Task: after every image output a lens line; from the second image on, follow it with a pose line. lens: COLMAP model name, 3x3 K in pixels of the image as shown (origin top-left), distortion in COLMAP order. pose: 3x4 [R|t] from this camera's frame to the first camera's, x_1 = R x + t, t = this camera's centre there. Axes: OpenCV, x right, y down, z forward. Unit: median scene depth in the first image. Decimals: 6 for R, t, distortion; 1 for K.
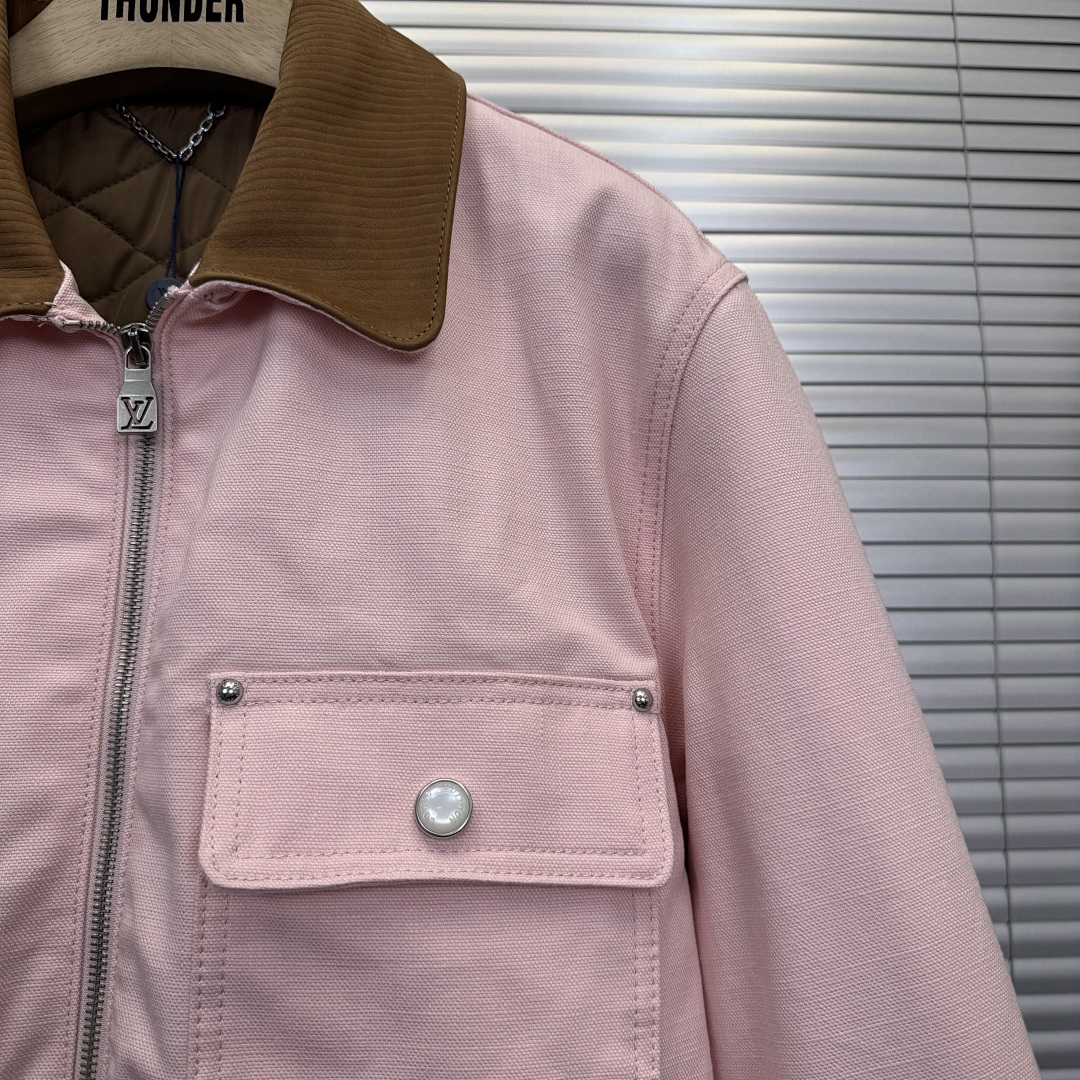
lens RADIAL K [[1076.9, 0, 545.2], [0, 1076.9, 617.0], [0, 0, 1]] dist [-0.008922, -0.029215]
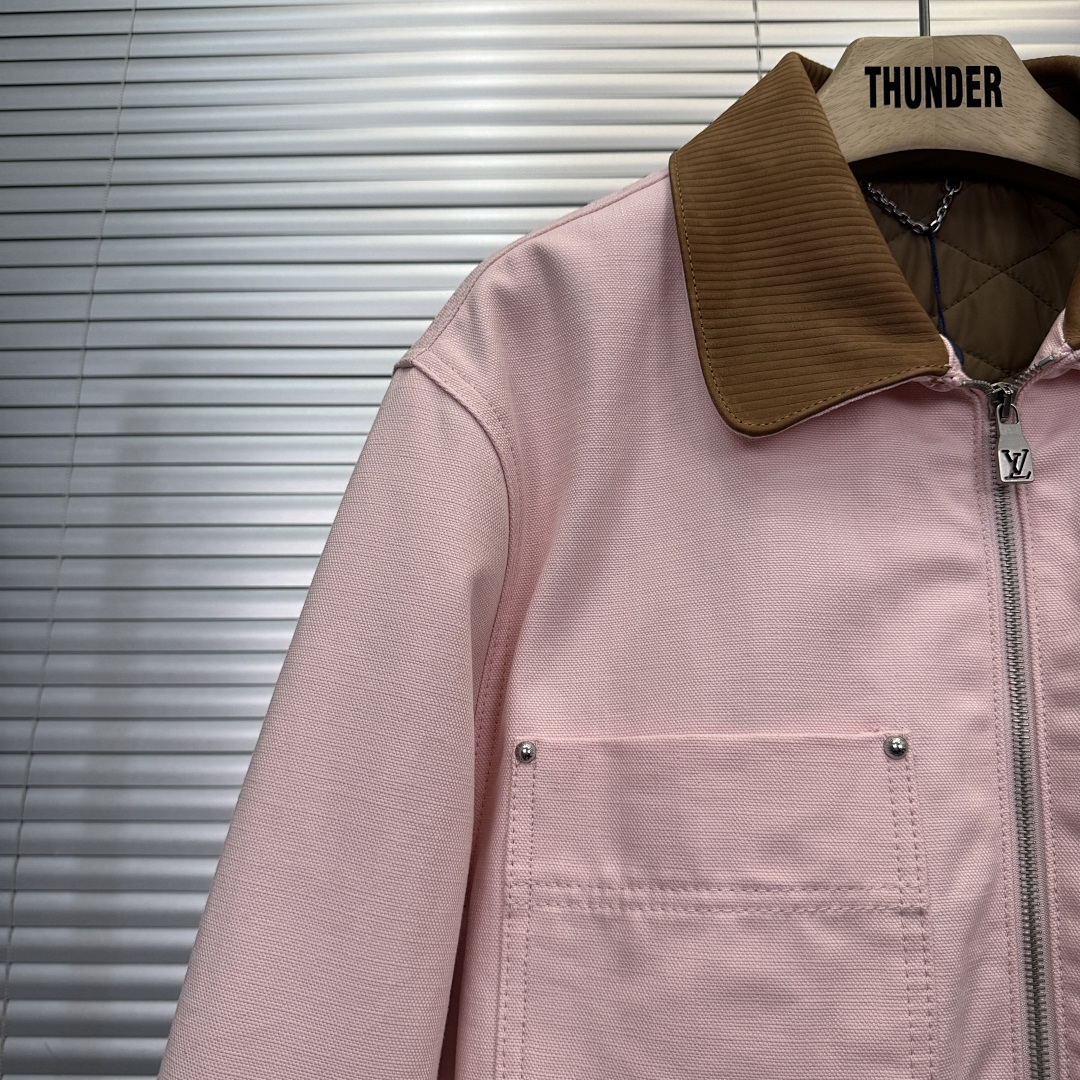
lens RADIAL K [[1076.9, 0, 545.2], [0, 1076.9, 617.0], [0, 0, 1]] dist [-0.008922, -0.029215]
pose [[0.996861, -0.005284, -0.078996, -0.730791], [0.001713, 0.998977, -0.045199, 0.012640], [0.079154, 0.044922, 0.995850, -0.108259]]
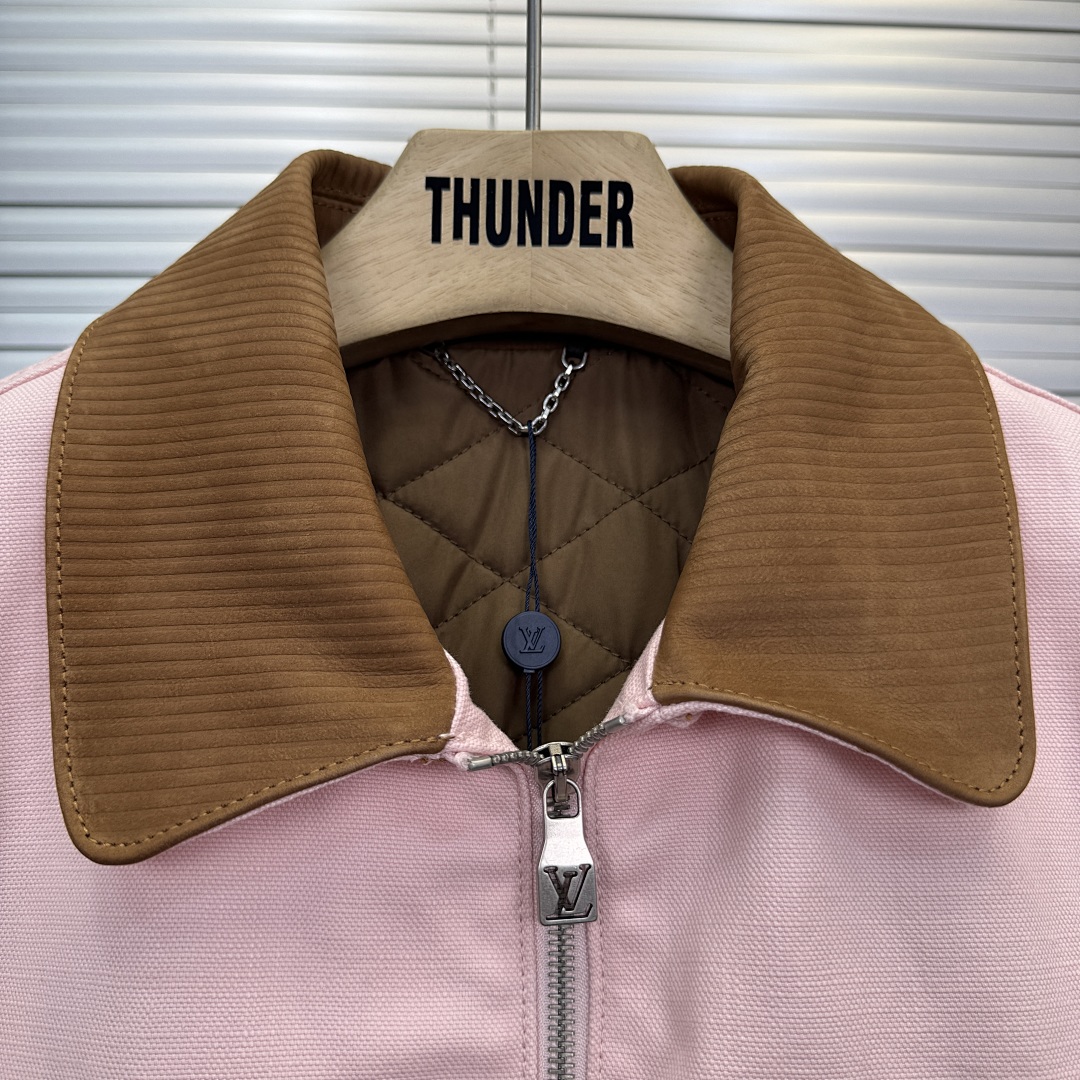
lens RADIAL K [[1075.5, 0, 541.5], [0, 1075.5, 606.5], [0, 0, 1]] dist [0.167690, -0.489144]
pose [[0.999950, 0.001553, -0.009863, -0.369483], [-0.001890, 0.999412, -0.034242, -0.323232], [0.009804, 0.034259, 0.999365, 0.313473]]
